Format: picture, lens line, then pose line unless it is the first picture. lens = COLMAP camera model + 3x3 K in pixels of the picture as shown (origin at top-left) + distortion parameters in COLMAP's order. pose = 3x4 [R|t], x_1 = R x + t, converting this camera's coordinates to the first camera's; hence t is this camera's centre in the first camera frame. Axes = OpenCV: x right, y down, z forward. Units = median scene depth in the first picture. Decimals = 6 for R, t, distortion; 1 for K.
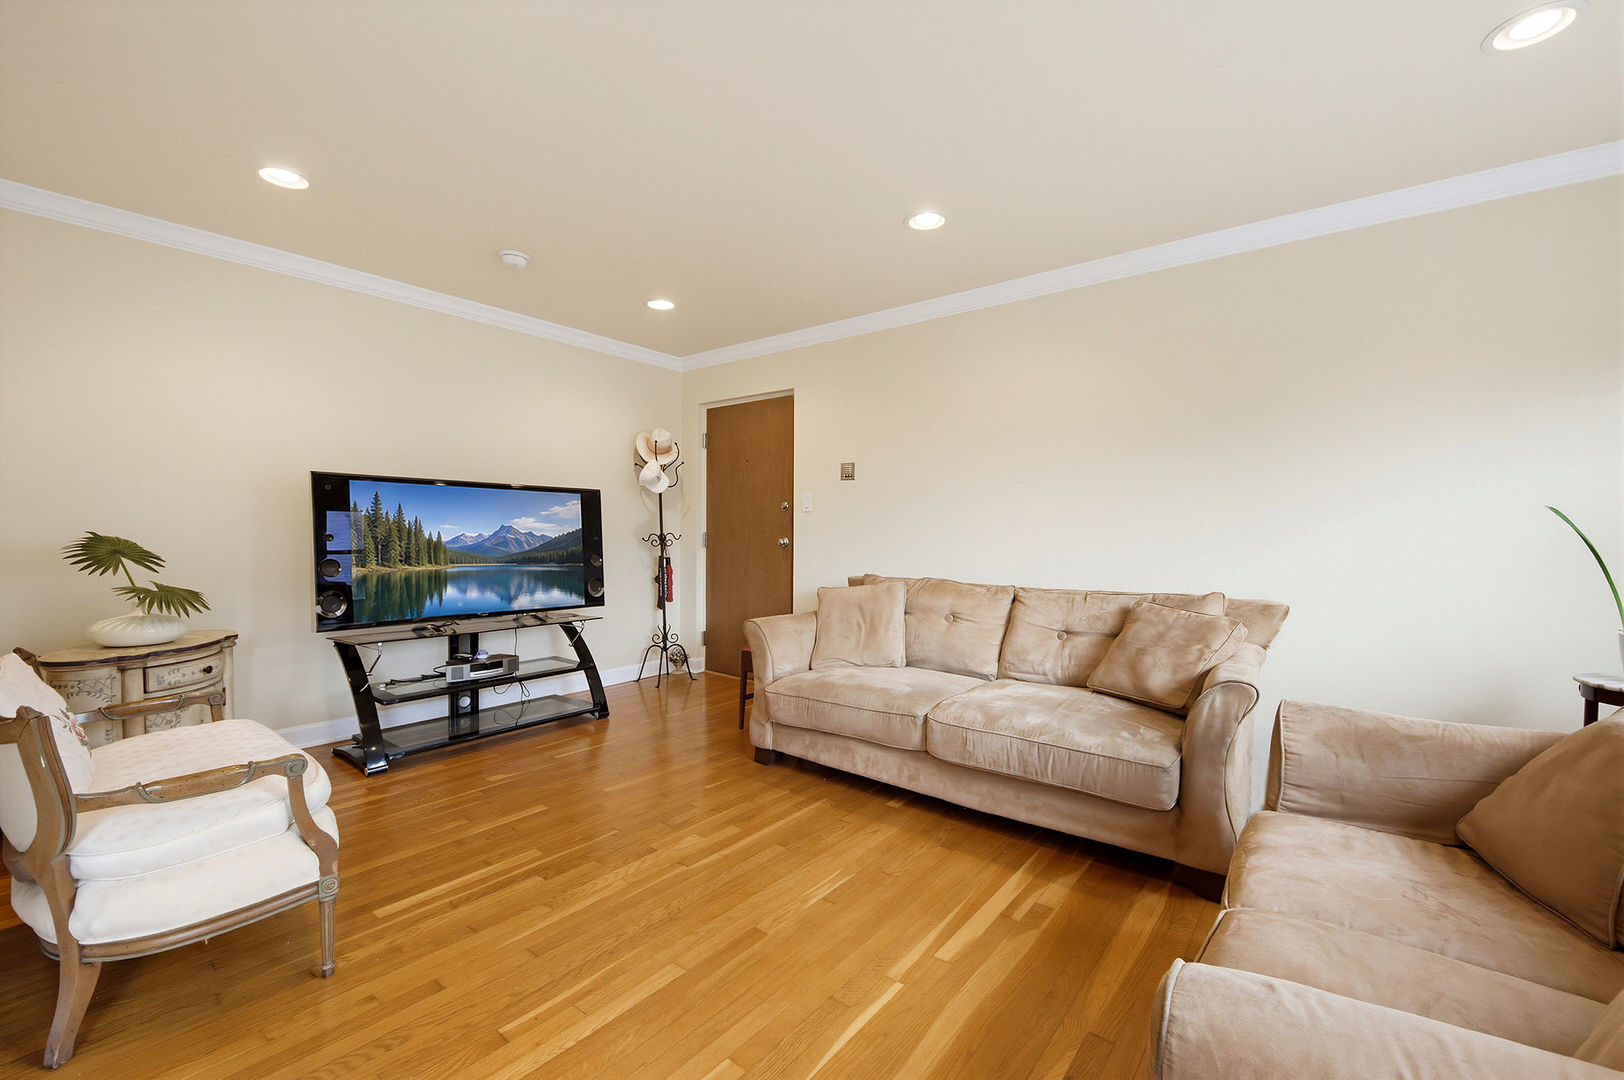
lens RADIAL K [[680.1, 0, 812.0], [0, 680.1, 540.0], [0, 0, 1]] dist [-0.000287, -0.000022]
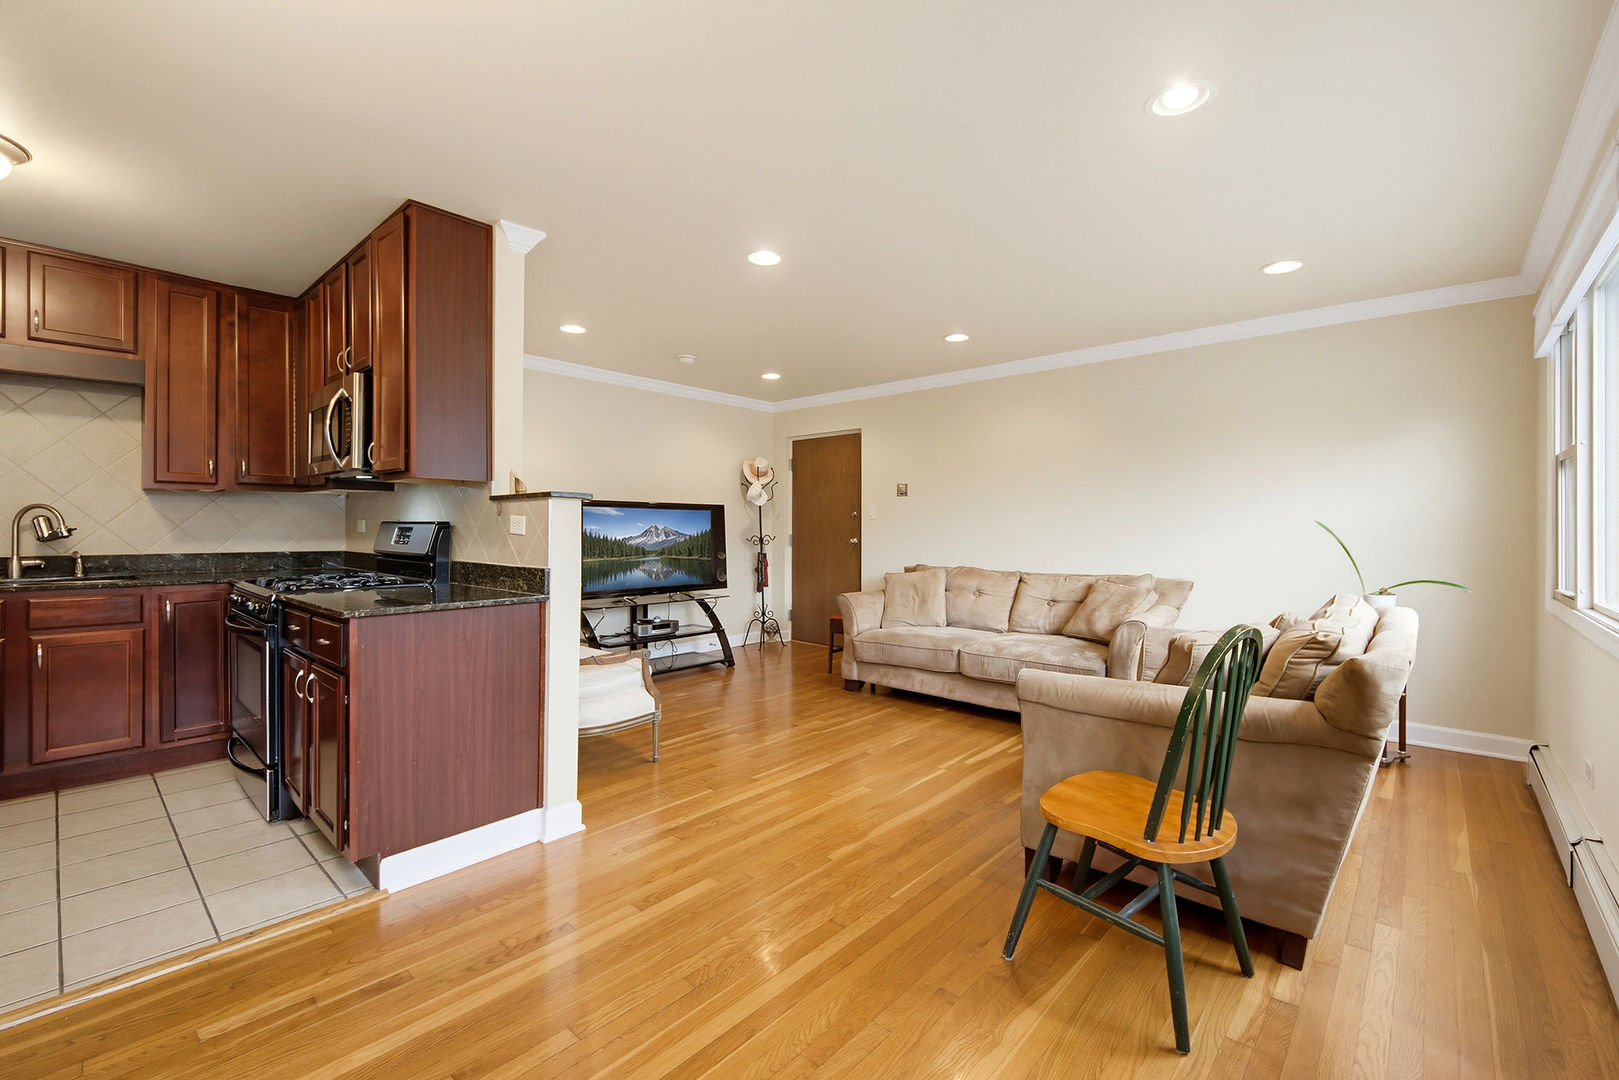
lens RADIAL K [[687.5, 0, 804.2], [0, 687.5, 531.4], [0, 0, 1]] dist [0.000381, 0.000000]
pose [[0.997848, -0.005713, -0.065325, -0.069614], [0.005205, 0.999955, -0.007957, -0.009518], [0.065368, 0.007600, 0.997832, -0.499182]]
